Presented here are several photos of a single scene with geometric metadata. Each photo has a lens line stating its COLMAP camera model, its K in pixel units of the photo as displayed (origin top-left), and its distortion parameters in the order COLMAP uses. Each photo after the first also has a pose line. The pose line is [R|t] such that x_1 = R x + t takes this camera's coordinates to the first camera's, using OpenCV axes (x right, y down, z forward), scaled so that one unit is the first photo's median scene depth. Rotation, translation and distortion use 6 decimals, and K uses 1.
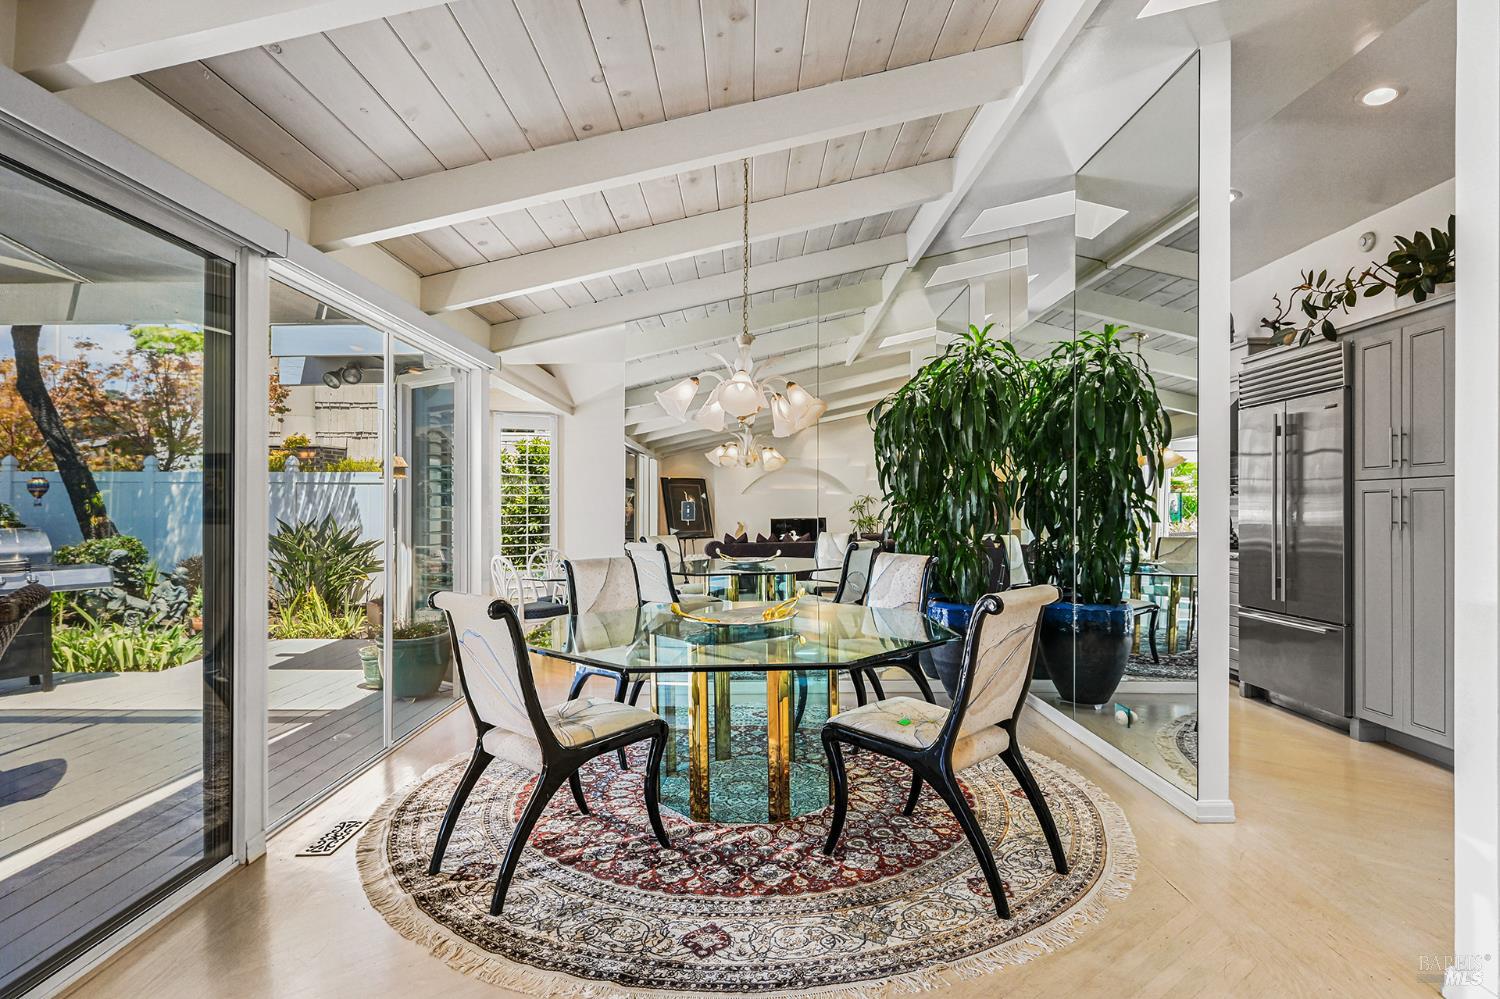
lens RADIAL K [[782.4, 0, 749.8], [0, 782.4, 506.7], [0, 0, 1]] dist [-0.003606, 0.001953]
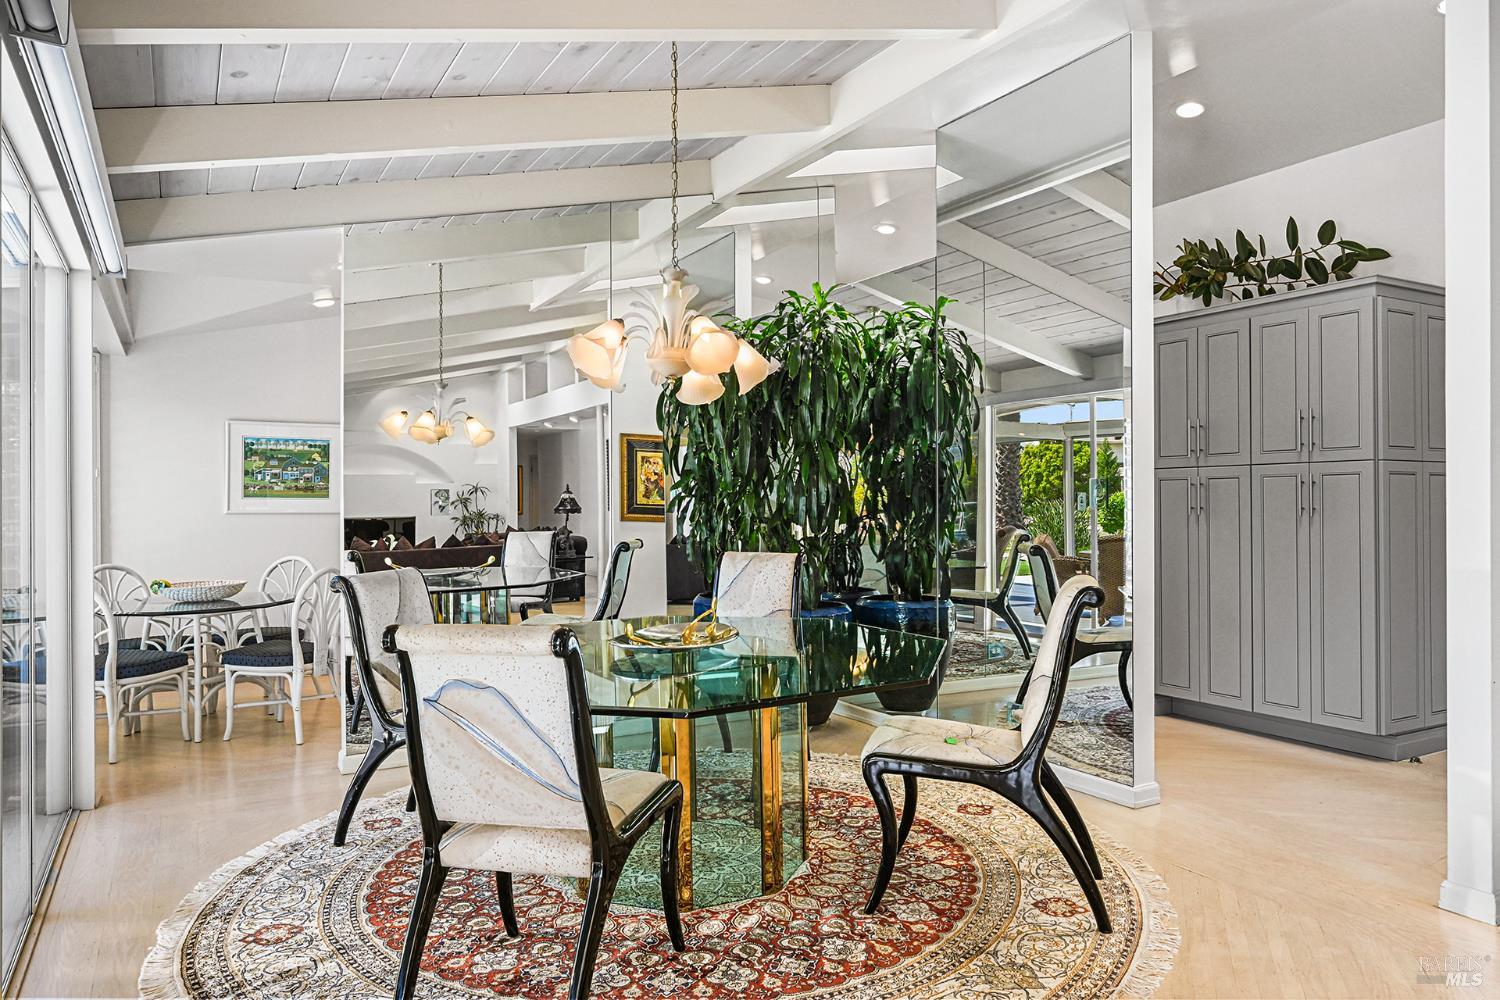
lens RADIAL K [[992.0, 0, 750.1], [0, 992.0, 499.4], [0, 0, 1]] dist [-0.006135, -0.002026]
pose [[0.871937, -0.003989, 0.489602, -0.456551], [0.004728, 0.999989, -0.000273, 0.007023], [-0.489596, 0.002553, 0.871946, 0.132591]]
